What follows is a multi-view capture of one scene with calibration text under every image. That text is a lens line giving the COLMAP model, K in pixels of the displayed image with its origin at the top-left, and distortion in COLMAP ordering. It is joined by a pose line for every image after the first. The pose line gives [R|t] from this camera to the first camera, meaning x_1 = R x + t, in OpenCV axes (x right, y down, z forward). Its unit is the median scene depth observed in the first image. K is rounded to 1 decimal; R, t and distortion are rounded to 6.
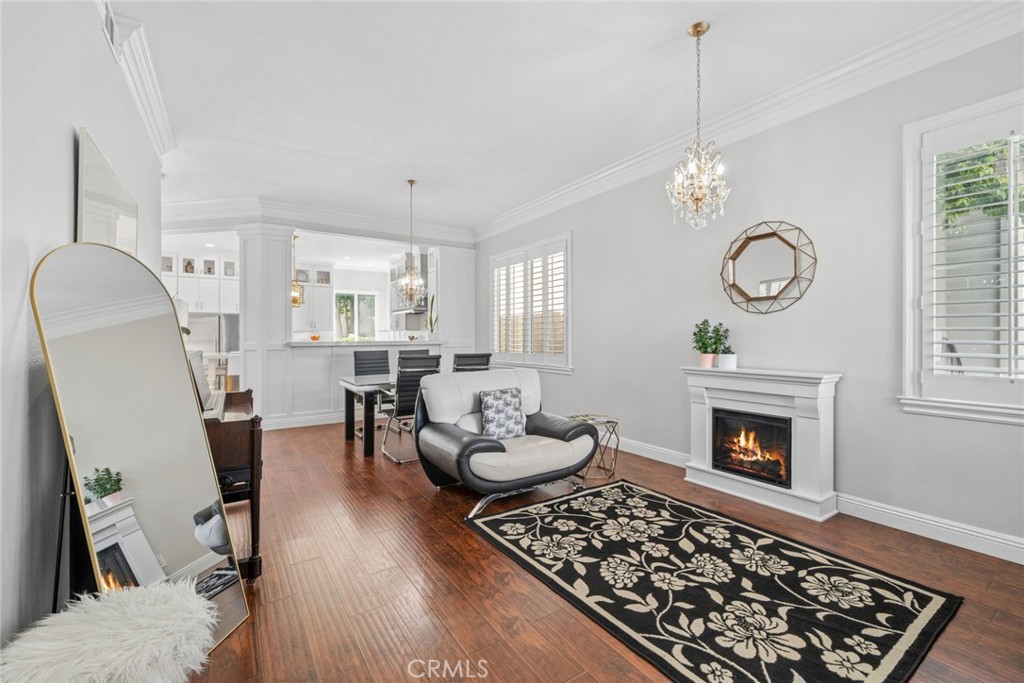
lens RADIAL K [[437.6, 0, 512.0], [0, 437.6, 341.5], [0, 0, 1]] dist [-0.002085, -0.000067]
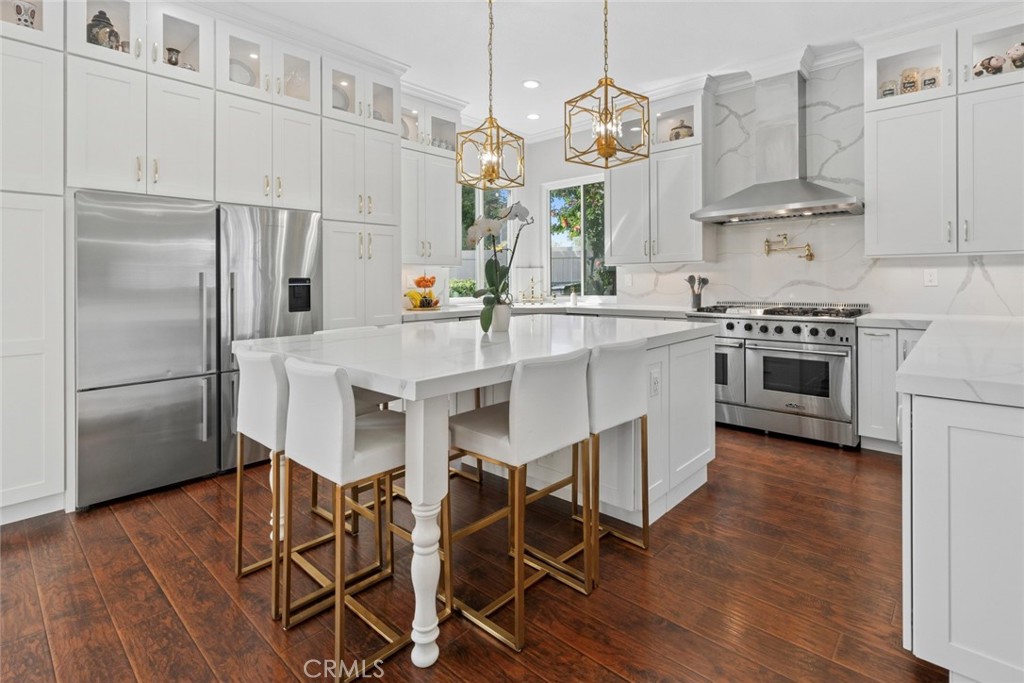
lens RADIAL K [[489.8, 0, 526.0], [0, 489.8, 280.9], [0, 0, 1]] dist [0.002679, 0.000593]
pose [[0.963302, -0.004236, 0.268386, -1.080182], [0.005194, 0.999982, -0.002861, -0.011628], [-0.268369, 0.004150, 0.963307, 1.195854]]
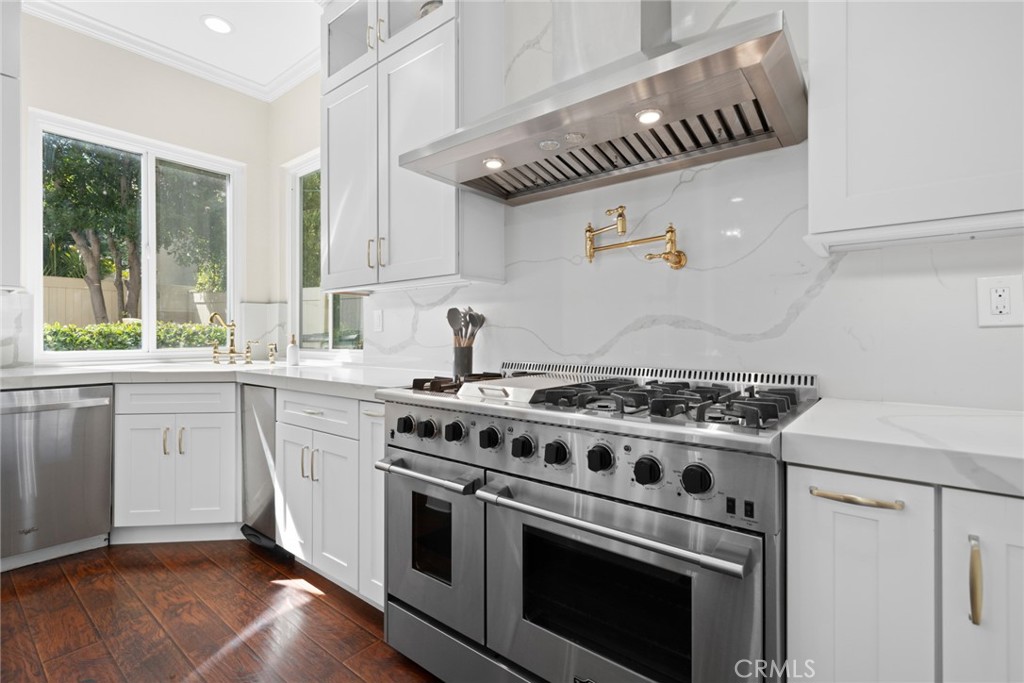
lens RADIAL K [[452.2, 0, 500.6], [0, 452.2, 335.8], [0, 0, 1]] dist [-0.001573, -0.000213]
pose [[0.954988, 0.003196, 0.296626, -0.569034], [-0.002317, 0.999992, -0.003314, 0.004662], [-0.296634, 0.002477, 0.954988, 1.630510]]
